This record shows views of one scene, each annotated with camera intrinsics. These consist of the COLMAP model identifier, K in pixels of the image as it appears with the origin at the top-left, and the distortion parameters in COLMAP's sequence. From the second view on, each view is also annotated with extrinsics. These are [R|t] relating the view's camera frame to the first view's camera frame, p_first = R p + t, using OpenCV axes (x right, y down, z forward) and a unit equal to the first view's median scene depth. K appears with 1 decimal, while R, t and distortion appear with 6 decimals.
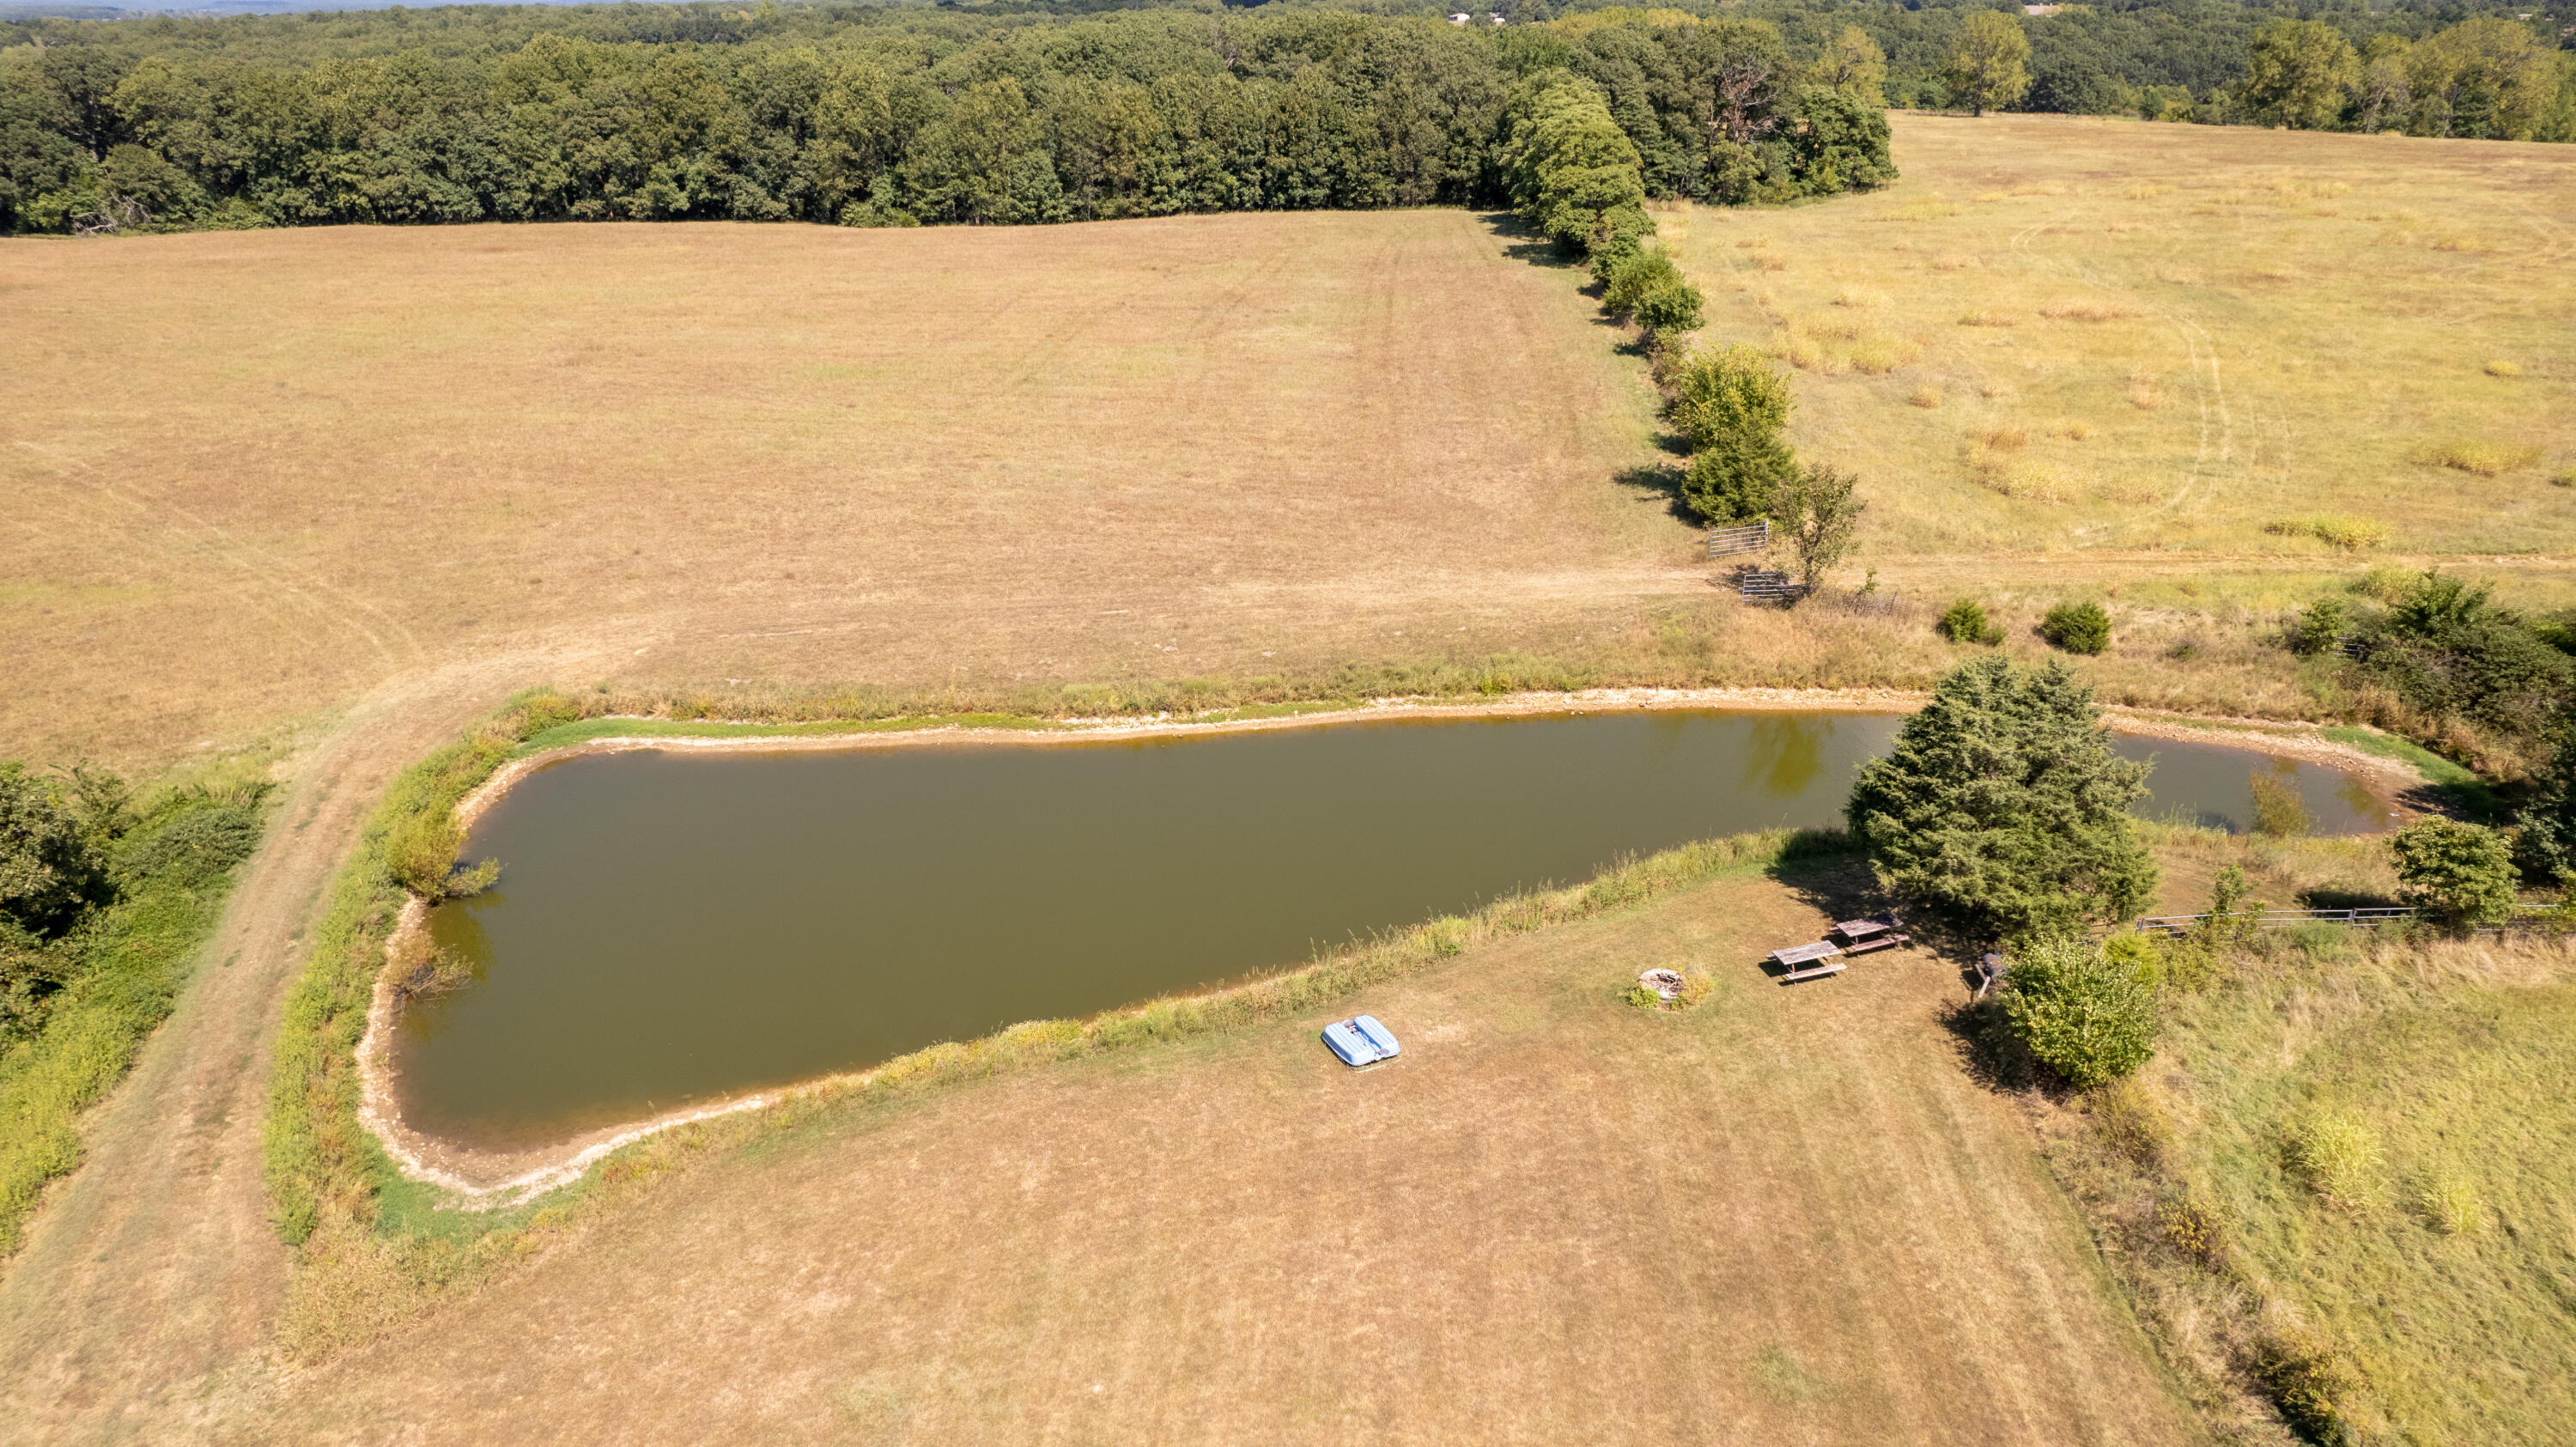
lens RADIAL K [[1645.9, 0, 1300.9], [0, 1645.9, 735.9], [0, 0, 1]] dist [-0.079423, 0.069287]
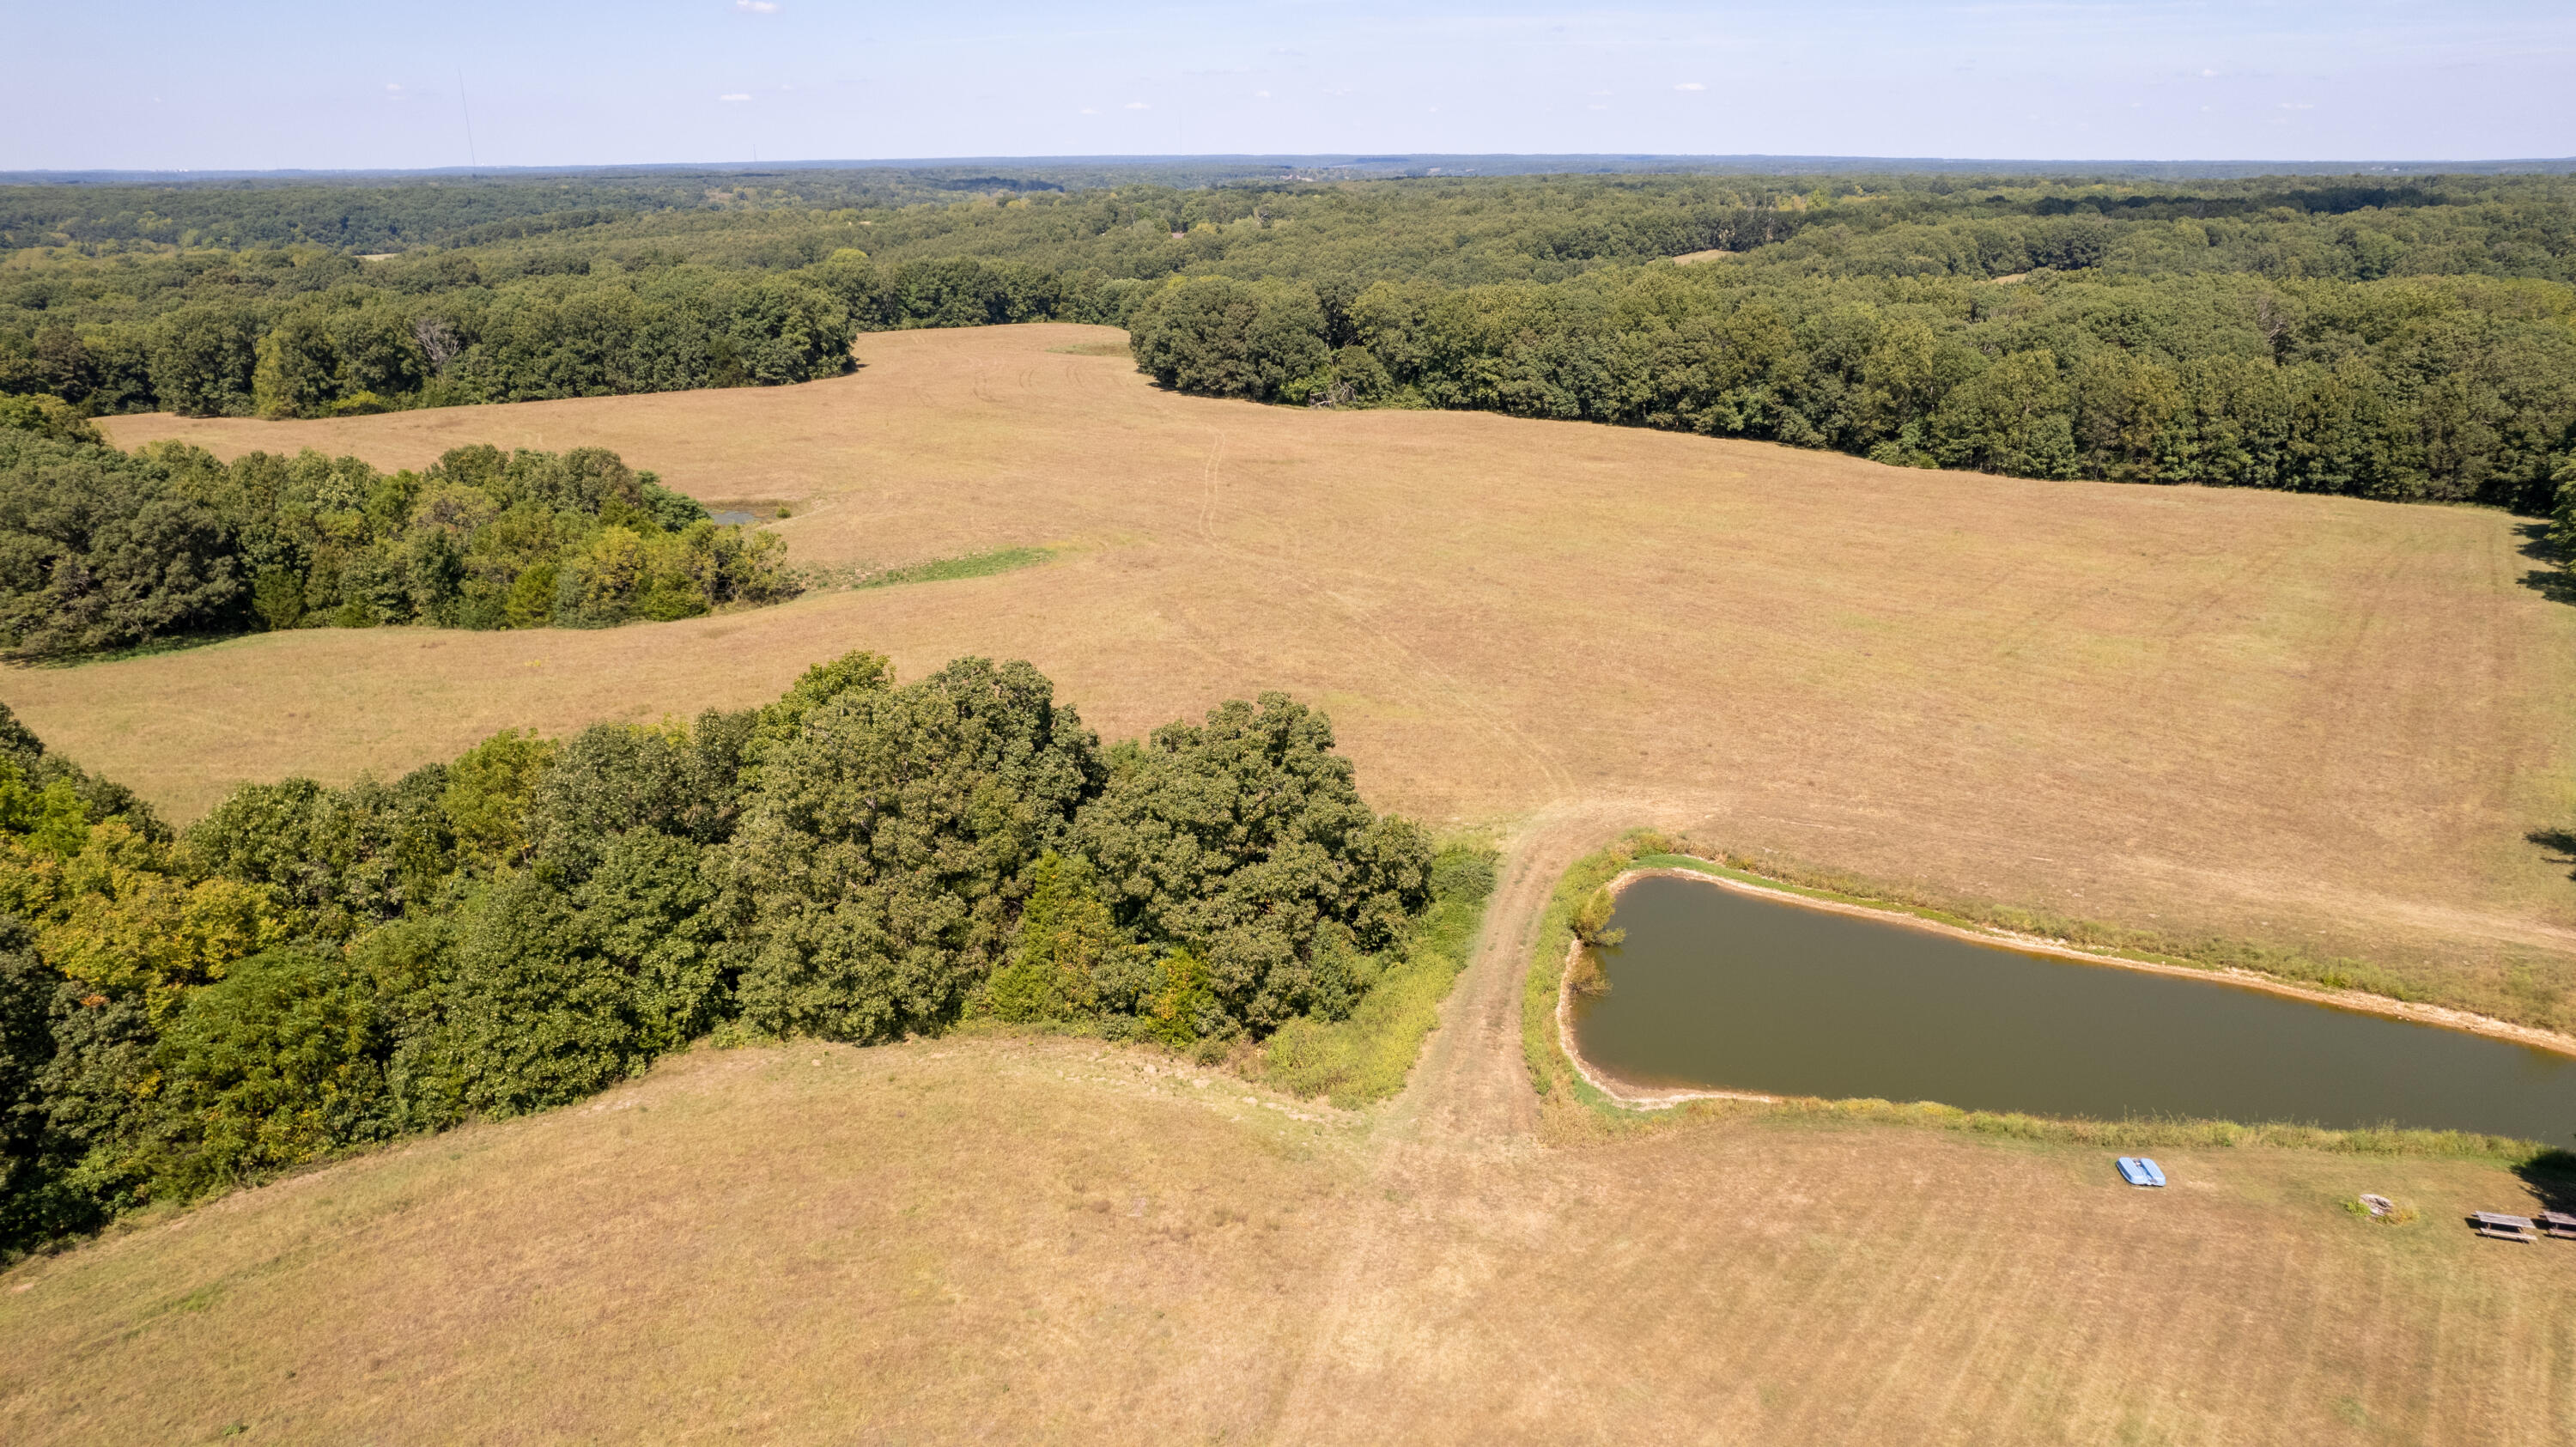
lens RADIAL K [[1650.3, 0, 1300.7], [0, 1650.3, 728.9], [0, 0, 1]] dist [-0.088833, 0.082518]
pose [[0.835524, 0.182502, -0.518260, 0.041125], [-0.229163, 0.973019, -0.026807, -0.001977], [0.499384, 0.141164, 0.854803, -0.376104]]
